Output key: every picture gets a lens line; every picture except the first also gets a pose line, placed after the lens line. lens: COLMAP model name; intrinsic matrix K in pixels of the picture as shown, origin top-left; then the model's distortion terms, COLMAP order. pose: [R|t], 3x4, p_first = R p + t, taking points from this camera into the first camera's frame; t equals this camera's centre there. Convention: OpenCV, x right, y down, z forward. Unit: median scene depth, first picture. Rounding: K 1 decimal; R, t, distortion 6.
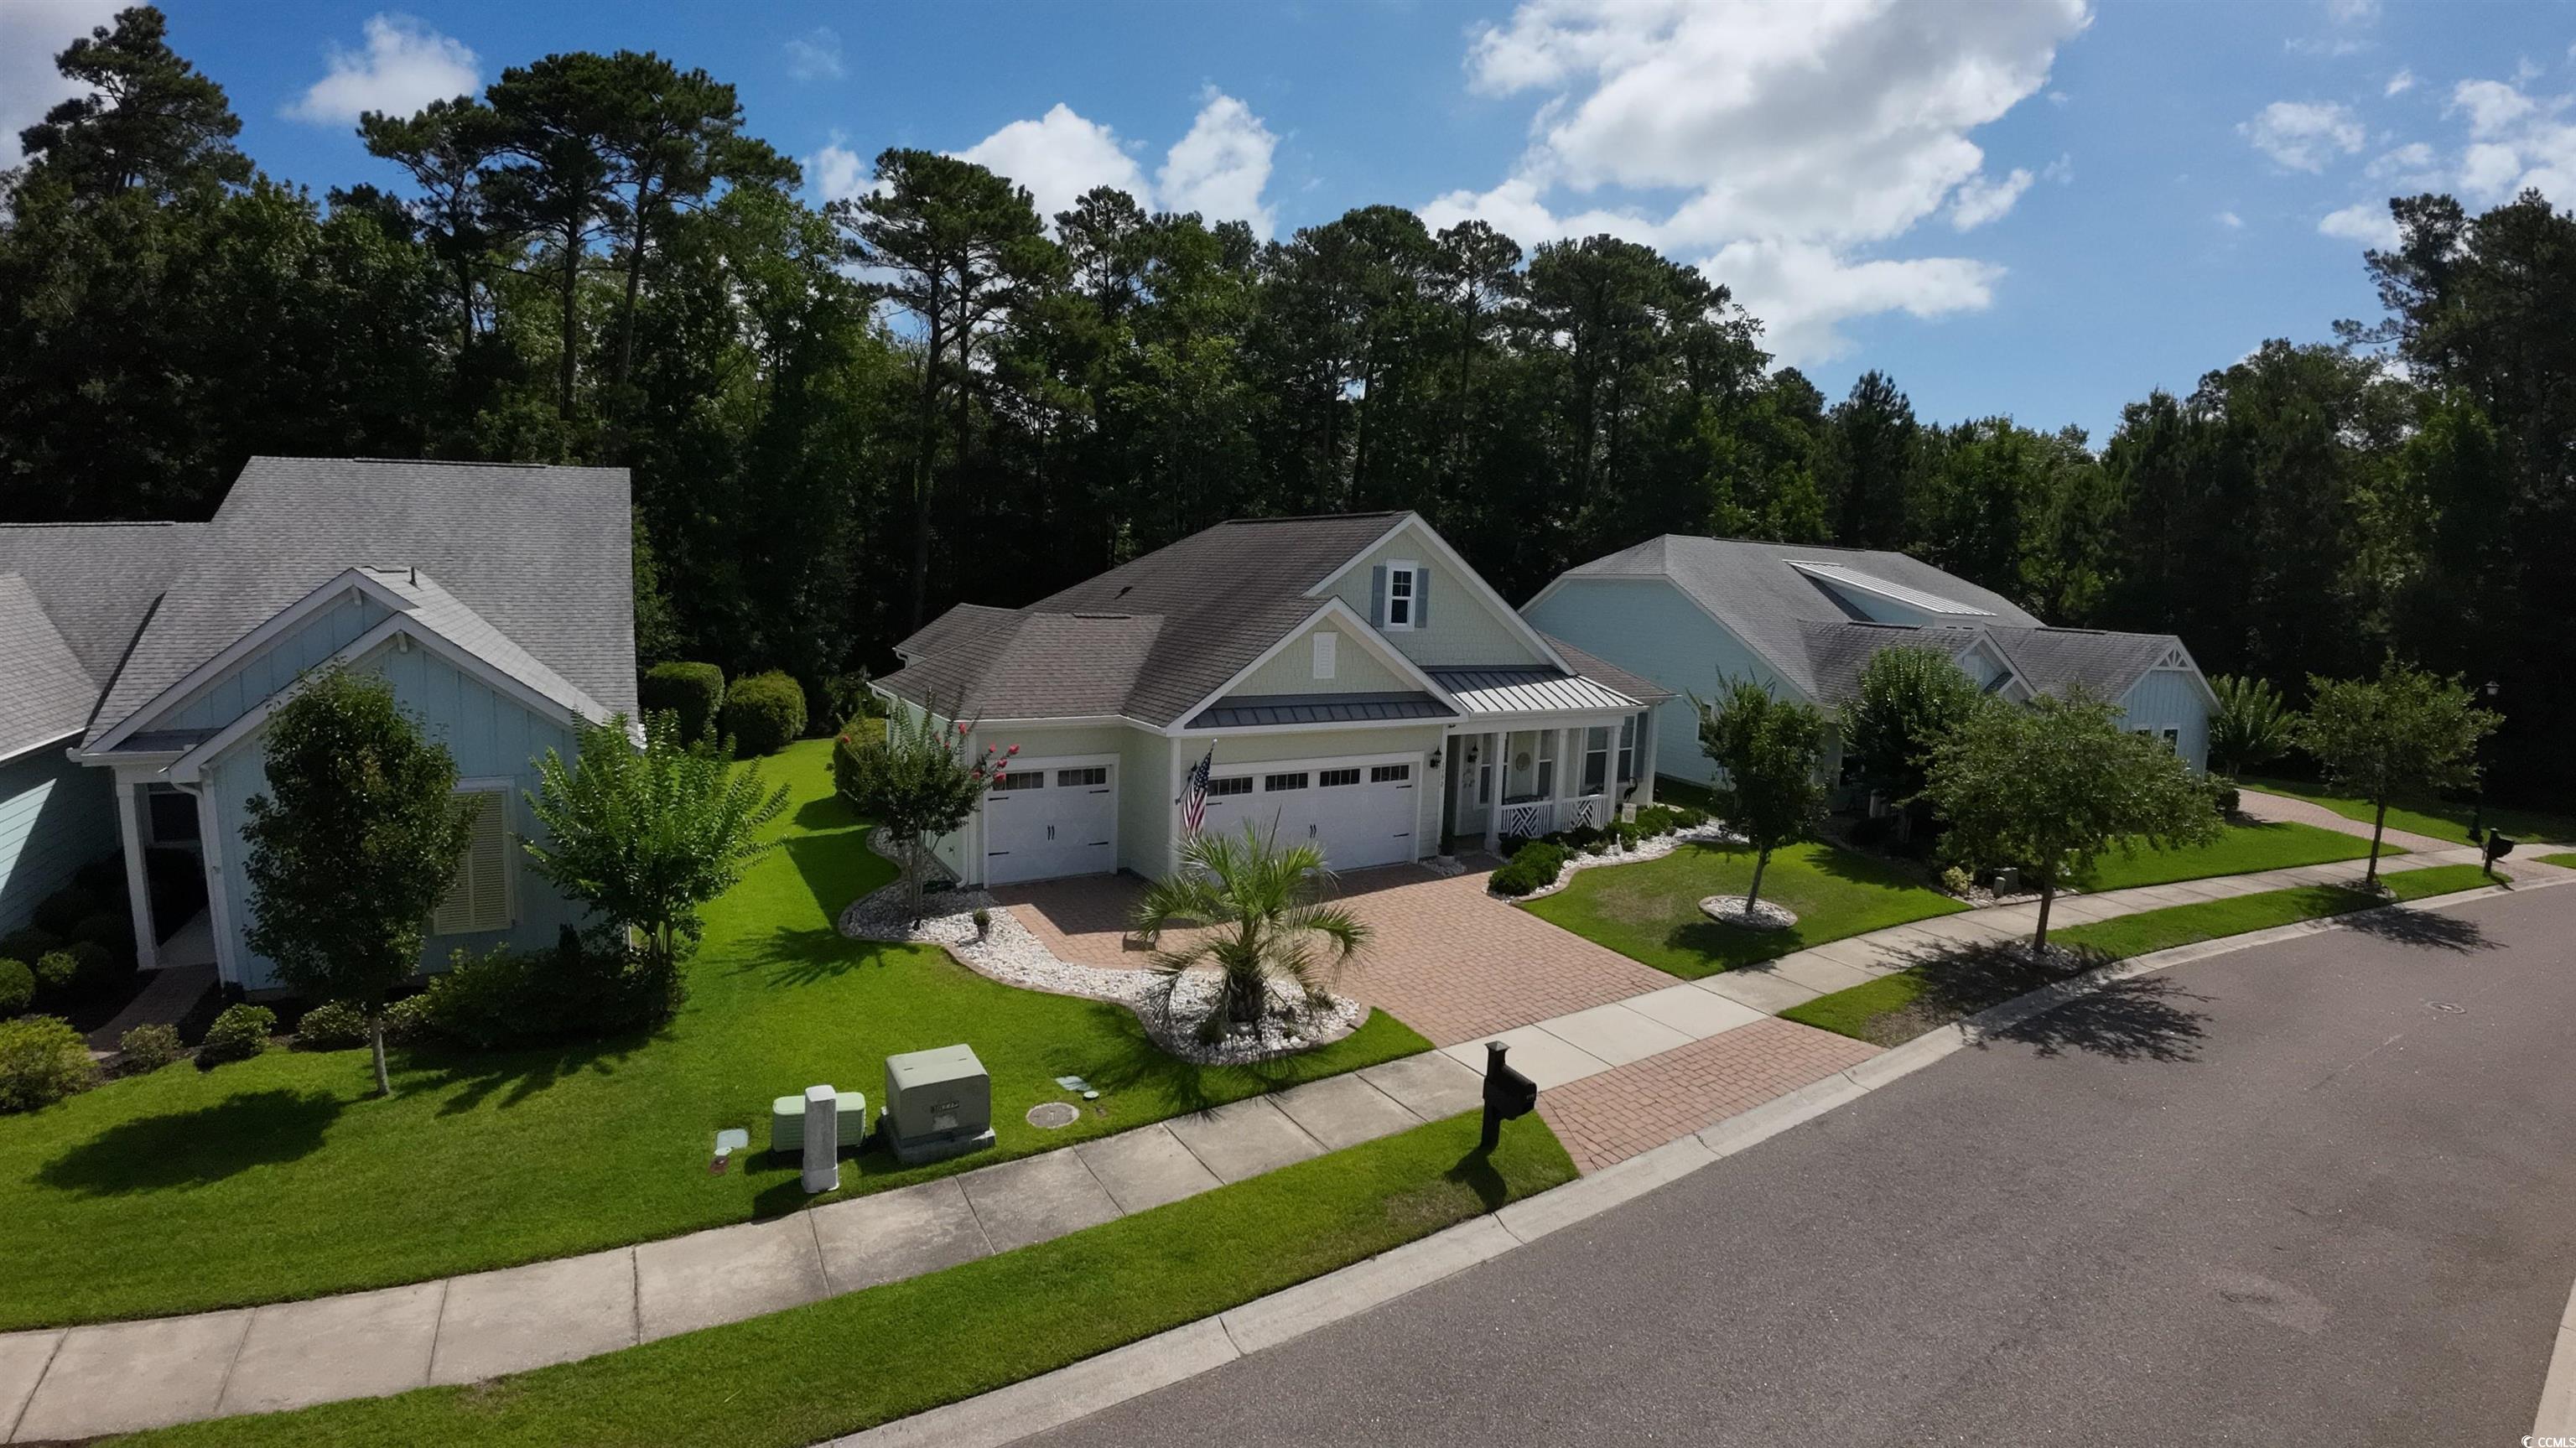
lens RADIAL K [[1081.0, 0, 1295.4], [0, 1081.0, 724.5], [0, 0, 1]] dist [-0.114971, 0.009283]
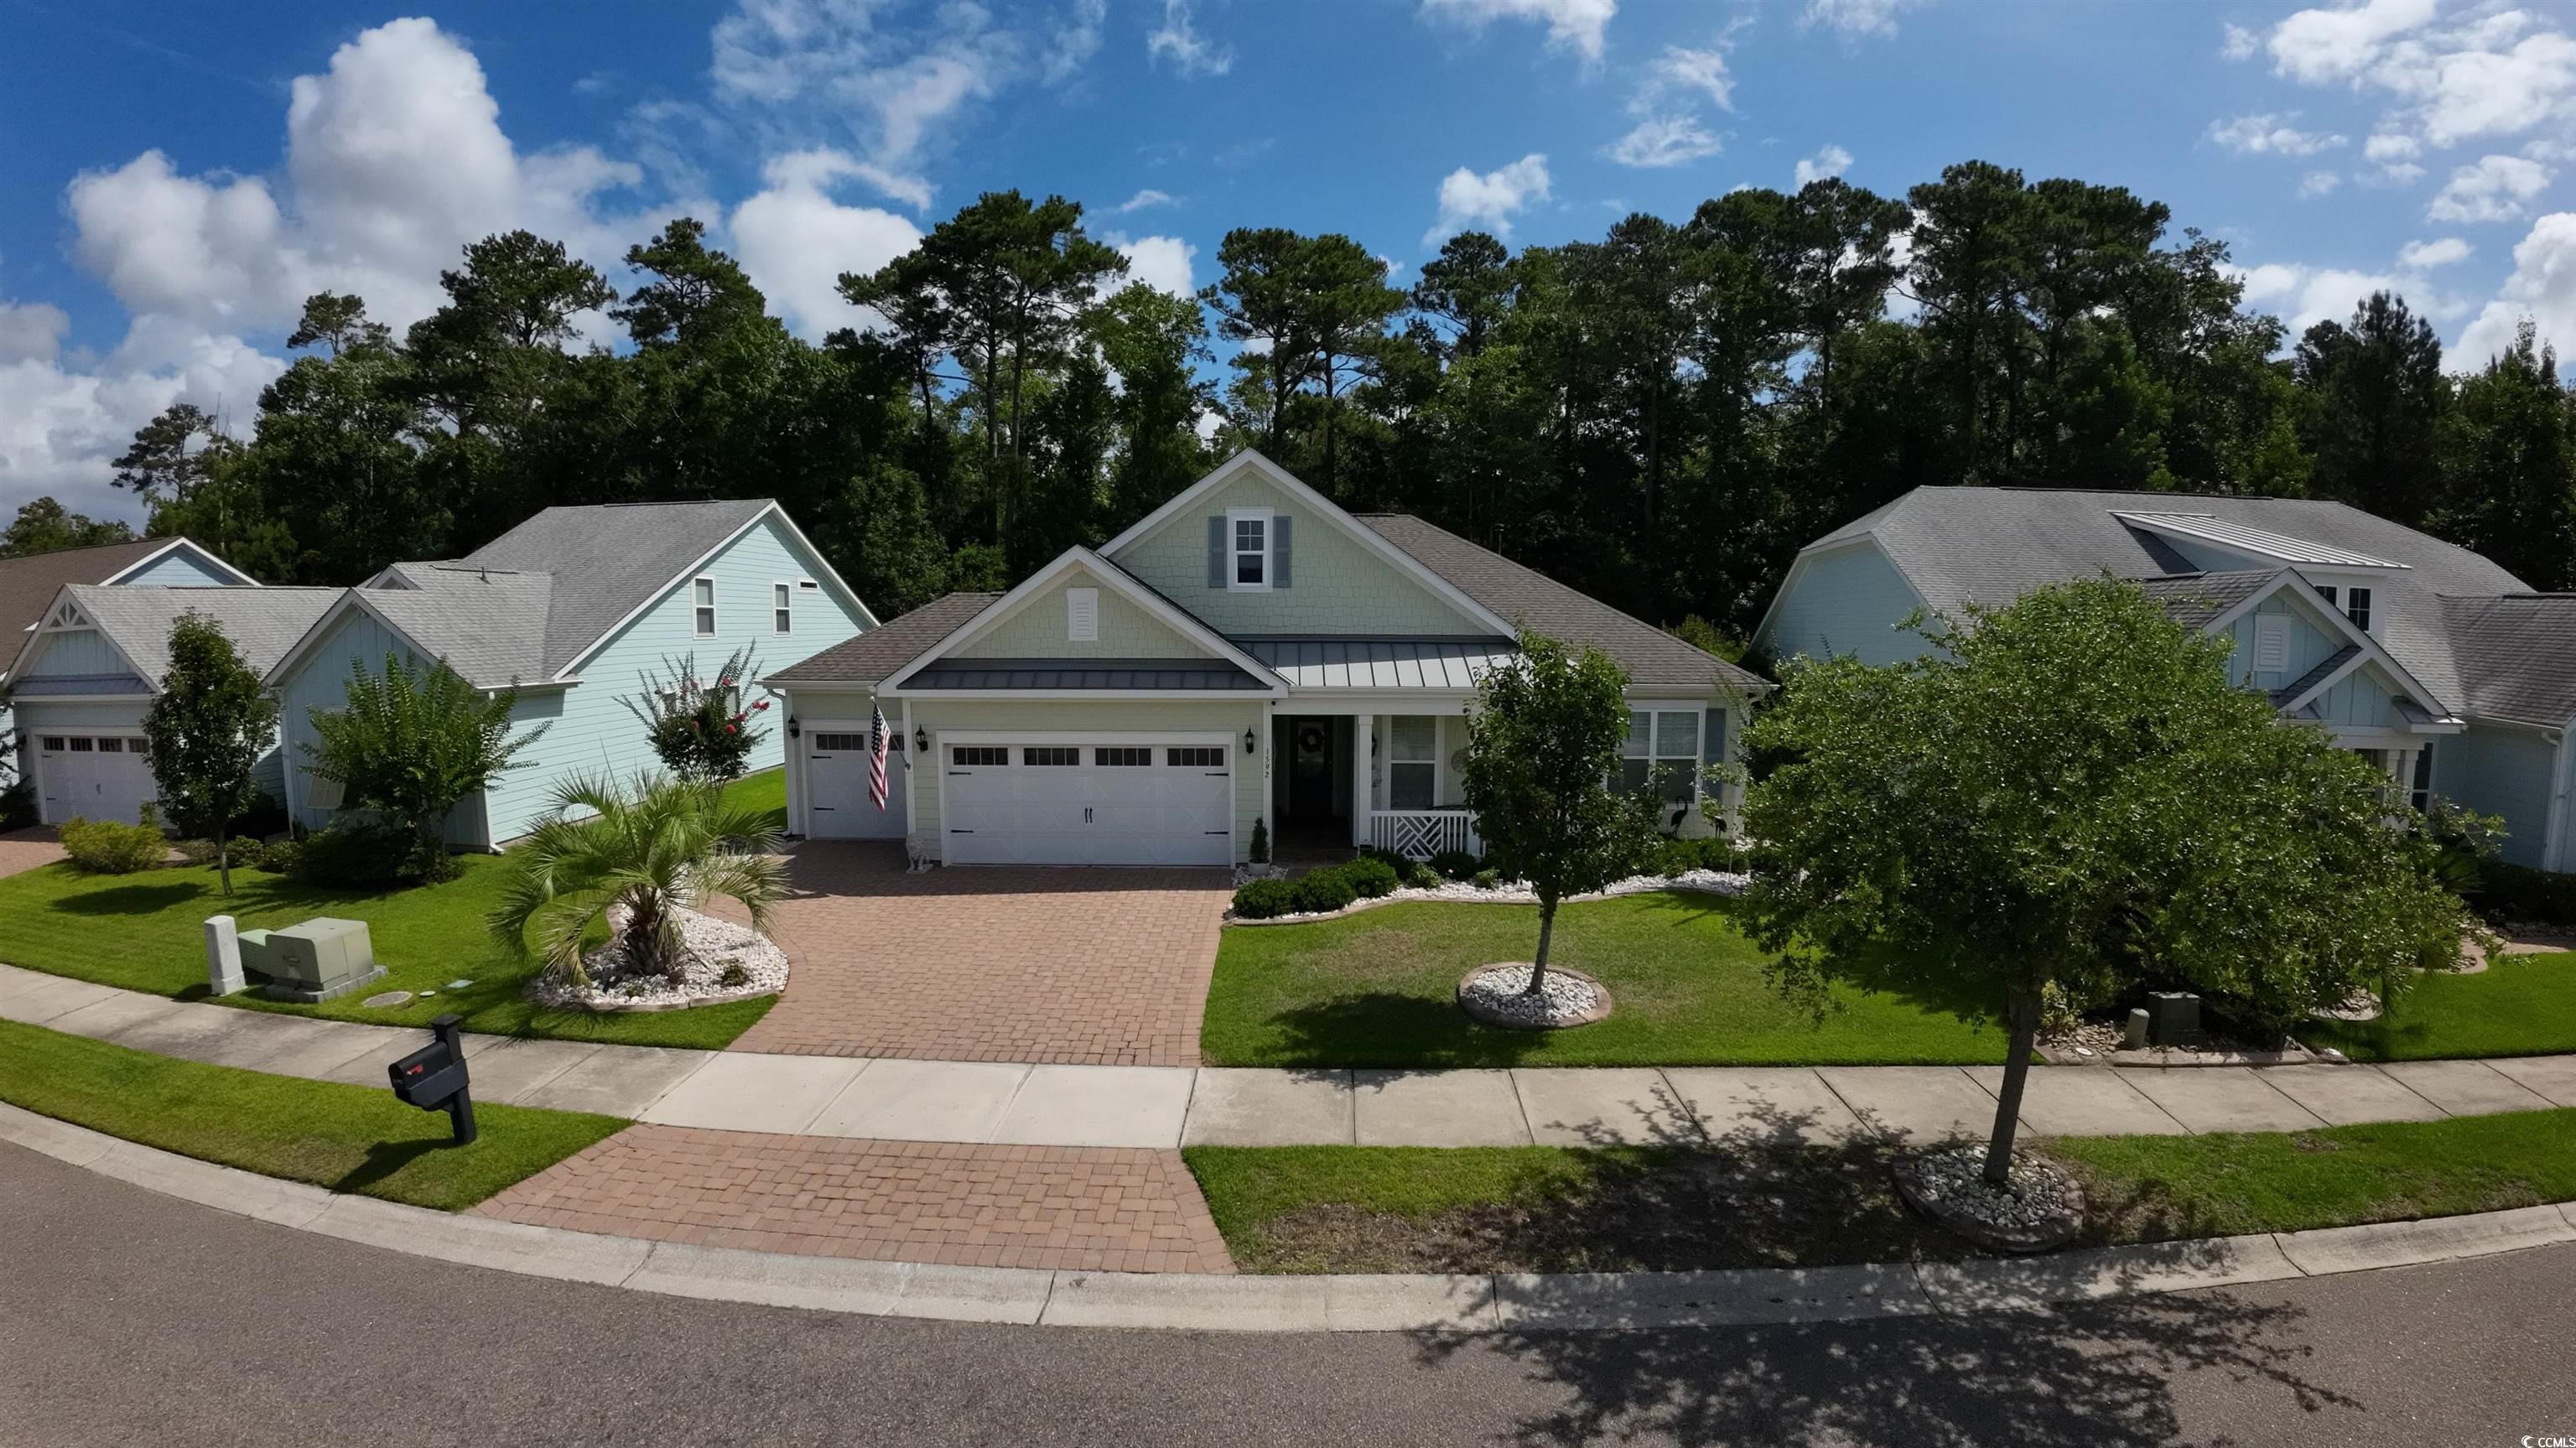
lens RADIAL K [[964.2, 0, 1282.6], [0, 964.2, 721.9], [0, 0, 1]] dist [-0.113708, 0.008734]
pose [[0.841879, 0.021235, -0.539249, 0.664848], [-0.041784, 0.998791, -0.025902, 0.041862], [0.538047, 0.044338, 0.841748, 0.487944]]
